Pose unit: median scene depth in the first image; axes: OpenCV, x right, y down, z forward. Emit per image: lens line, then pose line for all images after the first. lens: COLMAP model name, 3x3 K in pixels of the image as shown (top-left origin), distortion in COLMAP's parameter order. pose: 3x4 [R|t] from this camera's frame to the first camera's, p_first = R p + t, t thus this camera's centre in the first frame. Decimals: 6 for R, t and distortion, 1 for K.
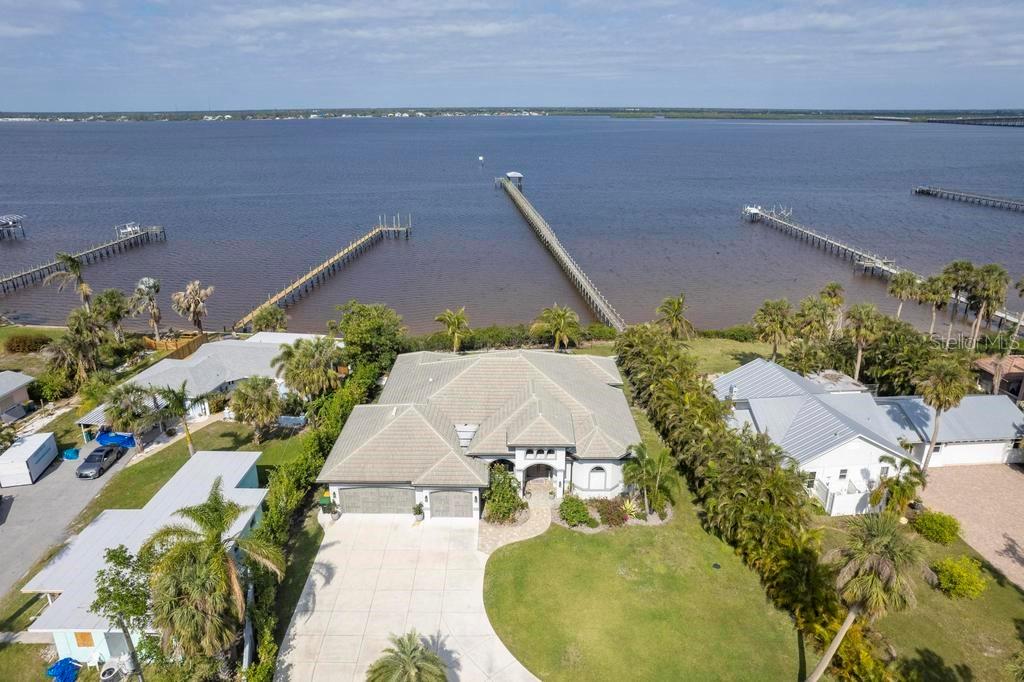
lens RADIAL K [[689.1, 0, 514.2], [0, 689.1, 334.4], [0, 0, 1]] dist [-0.061293, 0.051347]
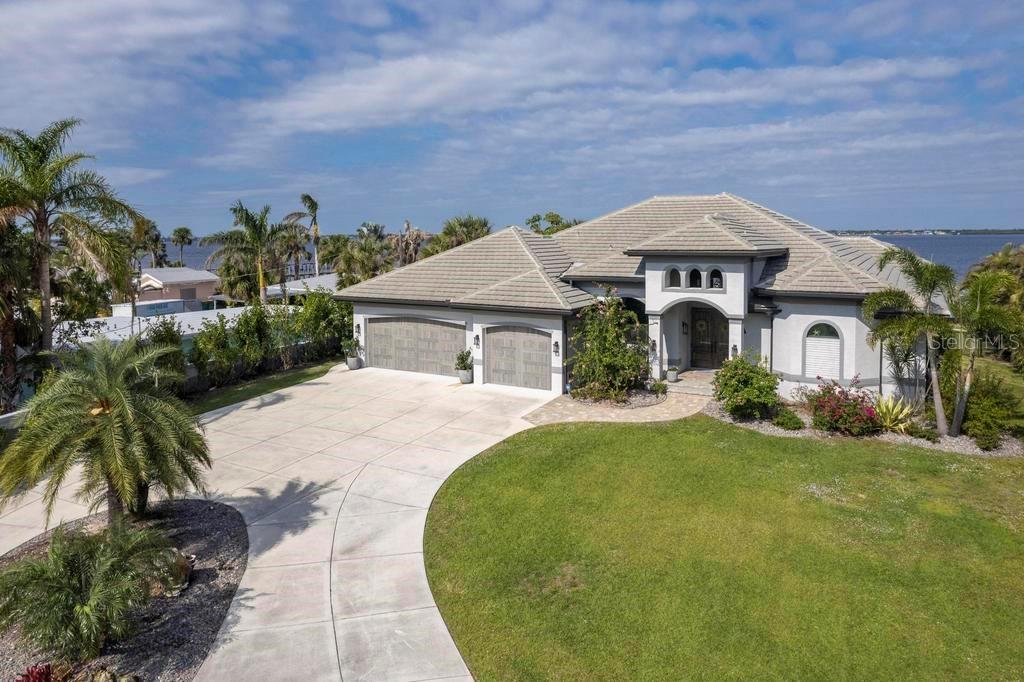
lens RADIAL K [[689.1, 0, 516.7], [0, 689.1, 336.5], [0, 0, 1]] dist [-0.061293, 0.051347]
pose [[0.848976, 0.028509, -0.527662, 0.199269], [-0.157721, 0.966700, -0.201533, 0.342845], [0.504345, 0.254320, 0.825201, 0.539693]]
